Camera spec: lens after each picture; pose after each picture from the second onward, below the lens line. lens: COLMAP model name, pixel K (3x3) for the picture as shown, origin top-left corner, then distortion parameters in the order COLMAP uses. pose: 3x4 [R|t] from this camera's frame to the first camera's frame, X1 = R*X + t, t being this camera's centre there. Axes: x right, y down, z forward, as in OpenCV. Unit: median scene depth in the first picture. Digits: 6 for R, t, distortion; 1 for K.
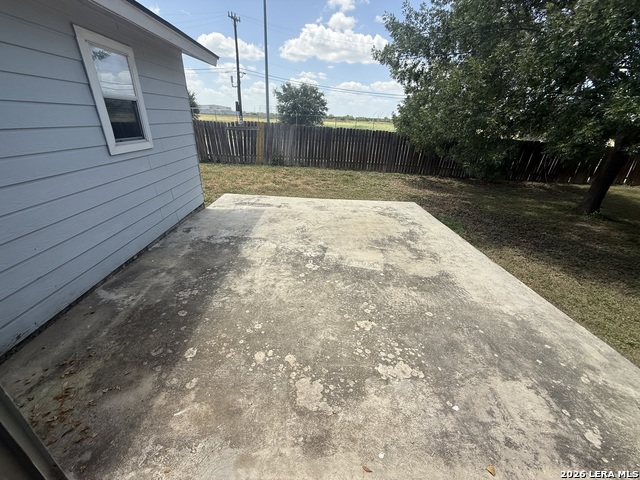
lens RADIAL K [[254.7, 0, 319.2], [0, 254.7, 238.9], [0, 0, 1]] dist [-0.000811, 0.000353]
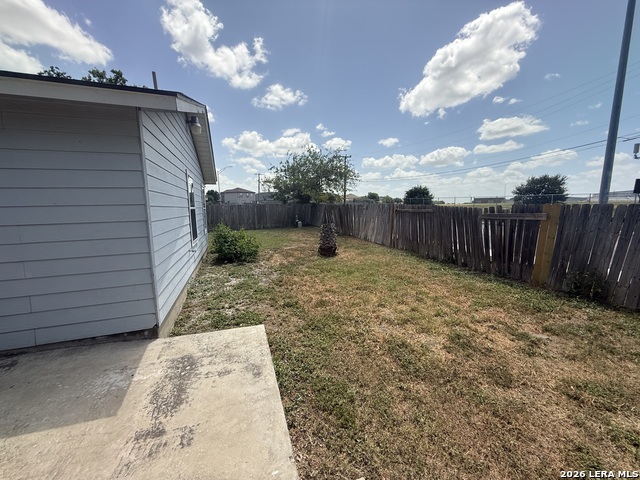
lens RADIAL K [[254.7, 0, 317.0], [0, 254.7, 238.0], [0, 0, 1]] dist [-0.000811, 0.000353]
pose [[0.308291, 0.076705, -0.948195, 0.186838], [-0.382855, 0.922462, -0.049856, -0.403115], [0.870849, 0.378391, 0.313754, 0.944395]]
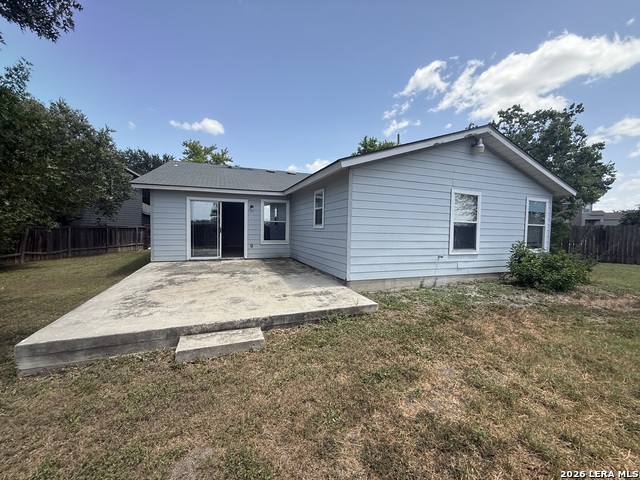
lens RADIAL K [[254.7, 0, 321.7], [0, 254.7, 240.3], [0, 0, 1]] dist [-0.000811, 0.000353]
pose [[-0.933792, -0.037567, -0.355840, 0.045085], [-0.197385, 0.883556, 0.424697, -0.671191], [0.298450, 0.466815, -0.832473, 1.614362]]
